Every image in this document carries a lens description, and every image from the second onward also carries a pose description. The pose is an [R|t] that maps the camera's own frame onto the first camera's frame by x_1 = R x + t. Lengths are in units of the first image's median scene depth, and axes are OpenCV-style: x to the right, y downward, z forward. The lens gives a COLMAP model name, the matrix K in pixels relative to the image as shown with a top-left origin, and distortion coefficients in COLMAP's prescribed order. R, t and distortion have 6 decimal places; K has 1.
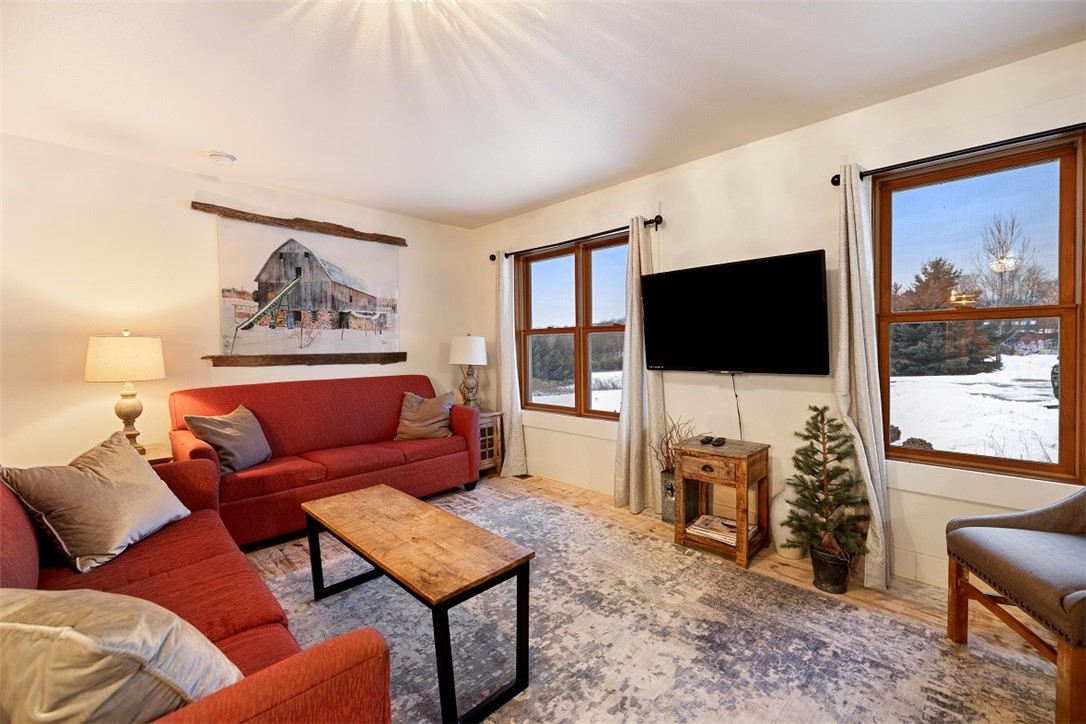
lens RADIAL K [[459.8, 0, 546.8], [0, 459.8, 355.7], [0, 0, 1]] dist [-0.003072, -0.000193]
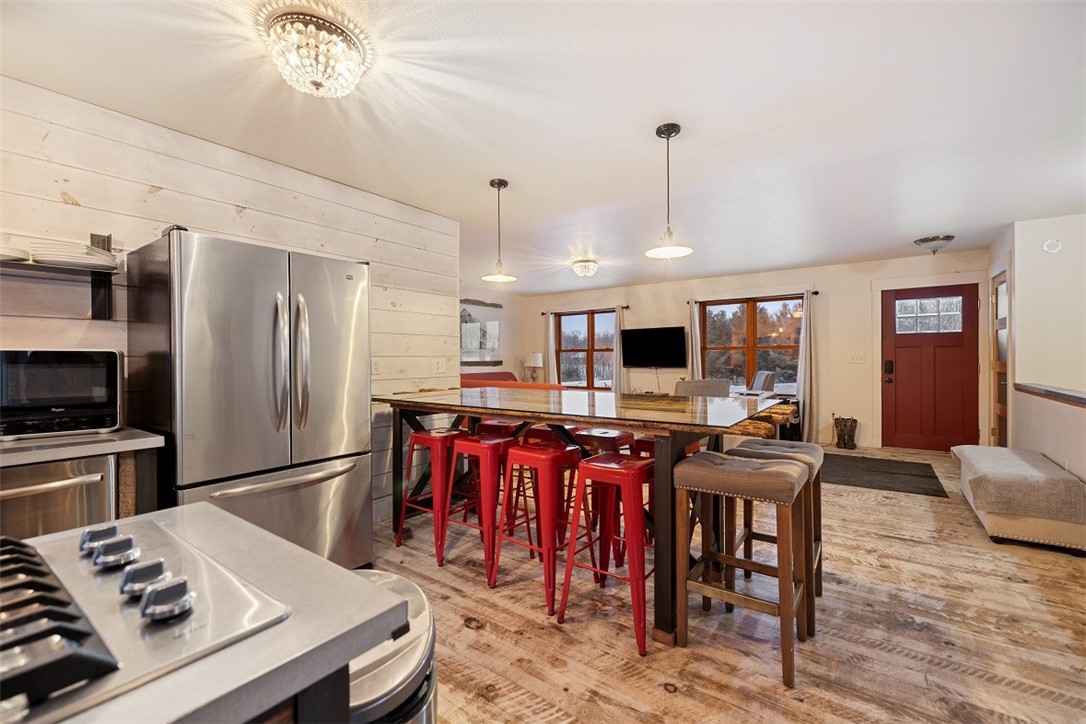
lens RADIAL K [[459.8, 0, 546.8], [0, 459.8, 355.7], [0, 0, 1]] dist [-0.003072, -0.000193]
pose [[0.990302, 0.005041, 0.138842, -0.426602], [-0.001204, 0.999615, -0.027706, 0.029958], [-0.138929, 0.027270, 0.989927, -1.114428]]
